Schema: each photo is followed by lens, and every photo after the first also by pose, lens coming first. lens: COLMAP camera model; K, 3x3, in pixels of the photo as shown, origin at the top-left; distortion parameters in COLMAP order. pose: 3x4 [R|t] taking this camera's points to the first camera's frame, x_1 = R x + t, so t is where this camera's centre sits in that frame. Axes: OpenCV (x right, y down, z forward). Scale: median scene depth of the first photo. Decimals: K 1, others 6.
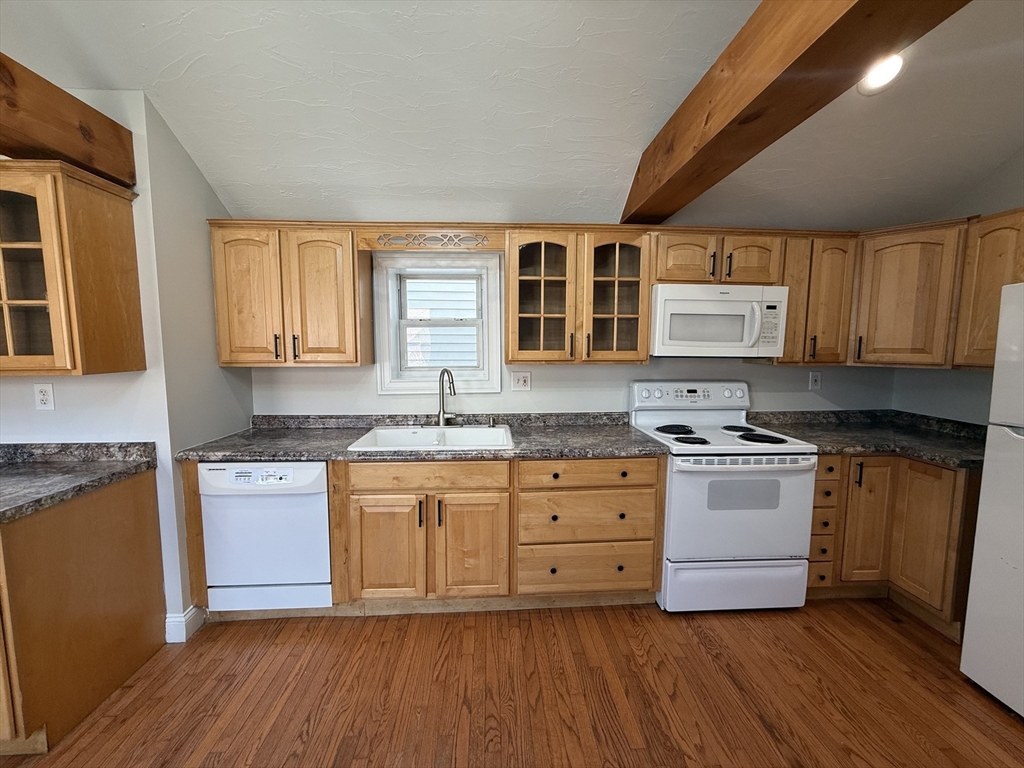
lens RADIAL K [[406.9, 0, 511.2], [0, 406.9, 382.7], [0, 0, 1]] dist [-0.000821, 0.000213]
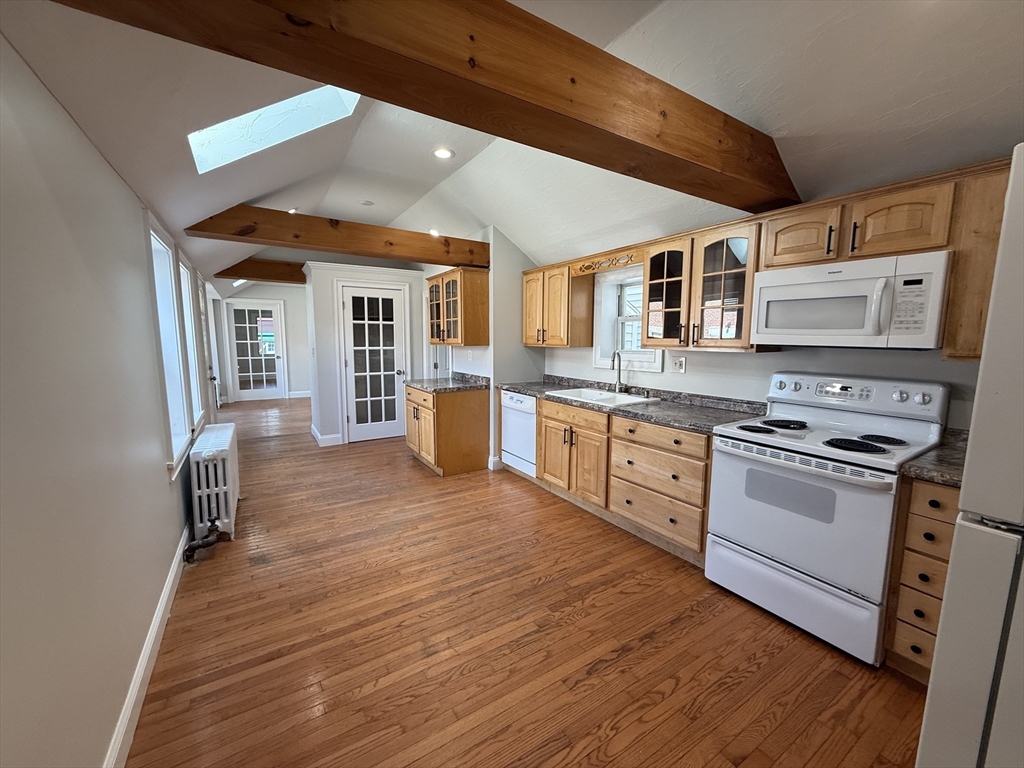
lens RADIAL K [[406.9, 0, 508.6], [0, 406.9, 382.5], [0, 0, 1]] dist [-0.000821, 0.000213]
pose [[0.486243, 0.098019, -0.868308, 1.017999], [-0.084166, 0.994322, 0.065112, 0.015035], [0.869761, 0.041422, 0.491733, -0.019453]]
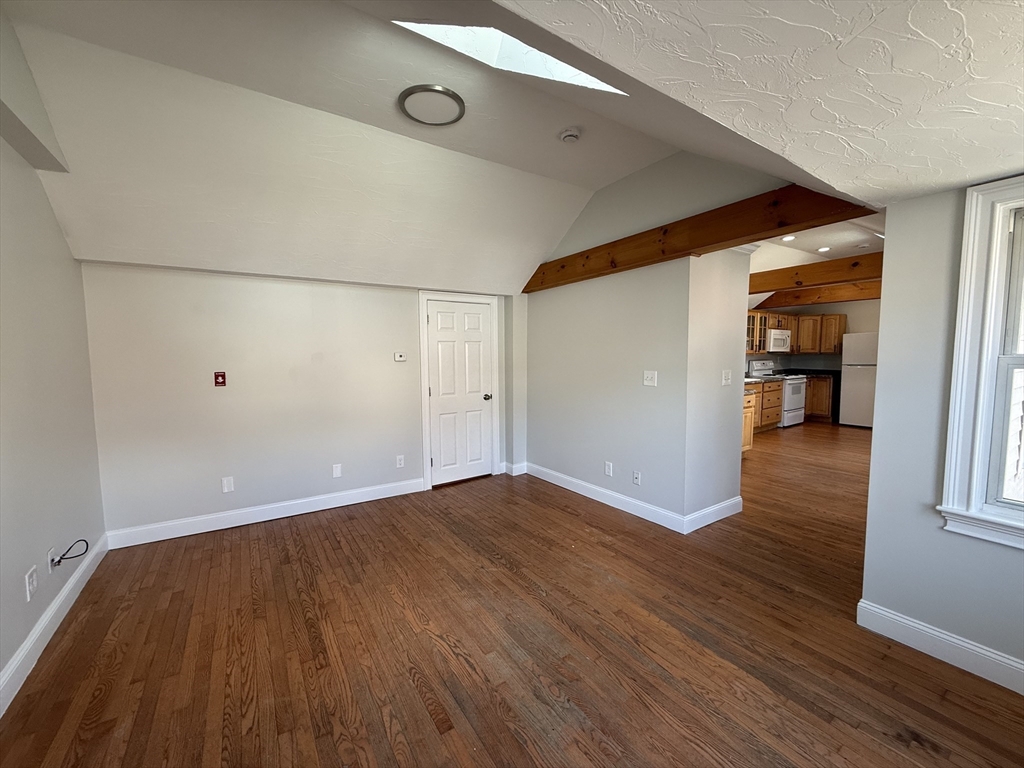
lens RADIAL K [[406.9, 0, 508.3], [0, 406.9, 385.9], [0, 0, 1]] dist [-0.000821, 0.000213]
pose [[0.861951, -0.054229, 0.504083, -3.297045], [0.057310, 0.998312, 0.009401, 0.059373], [-0.503742, 0.020786, 0.863604, -0.776448]]
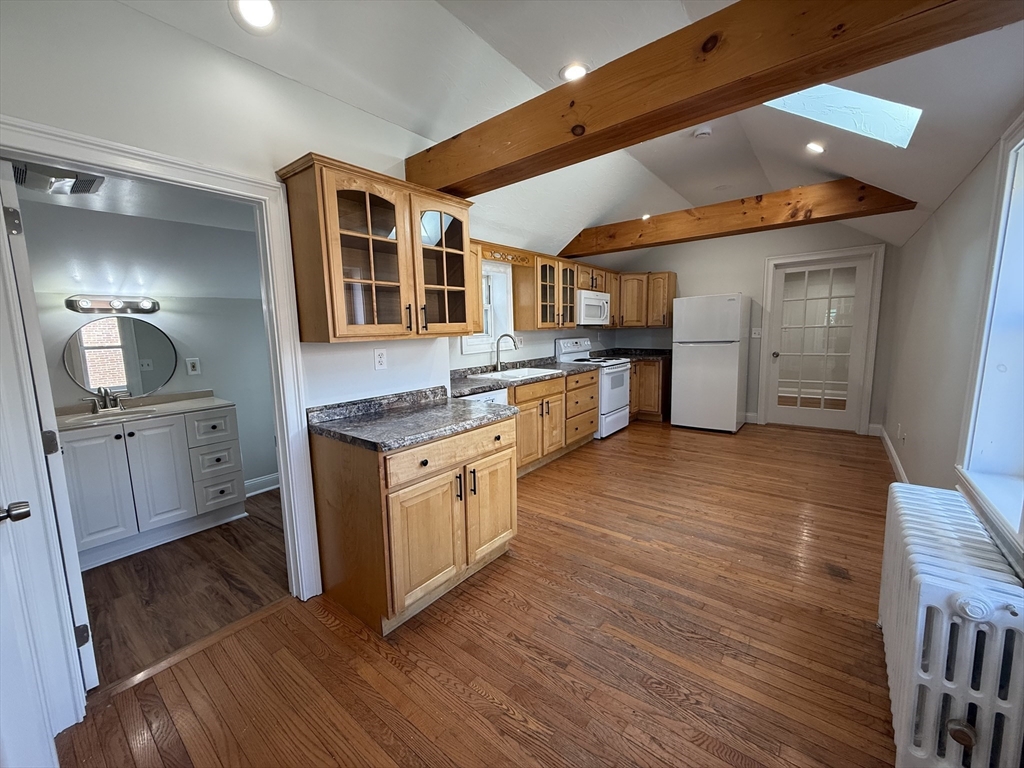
lens RADIAL K [[406.9, 0, 509.0], [0, 406.9, 384.8], [0, 0, 1]] dist [-0.000821, 0.000213]
pose [[0.663443, -0.120651, 0.738436, -1.590031], [0.091400, 0.992591, 0.080058, 0.042828], [-0.742624, 0.014379, 0.669555, -0.126510]]
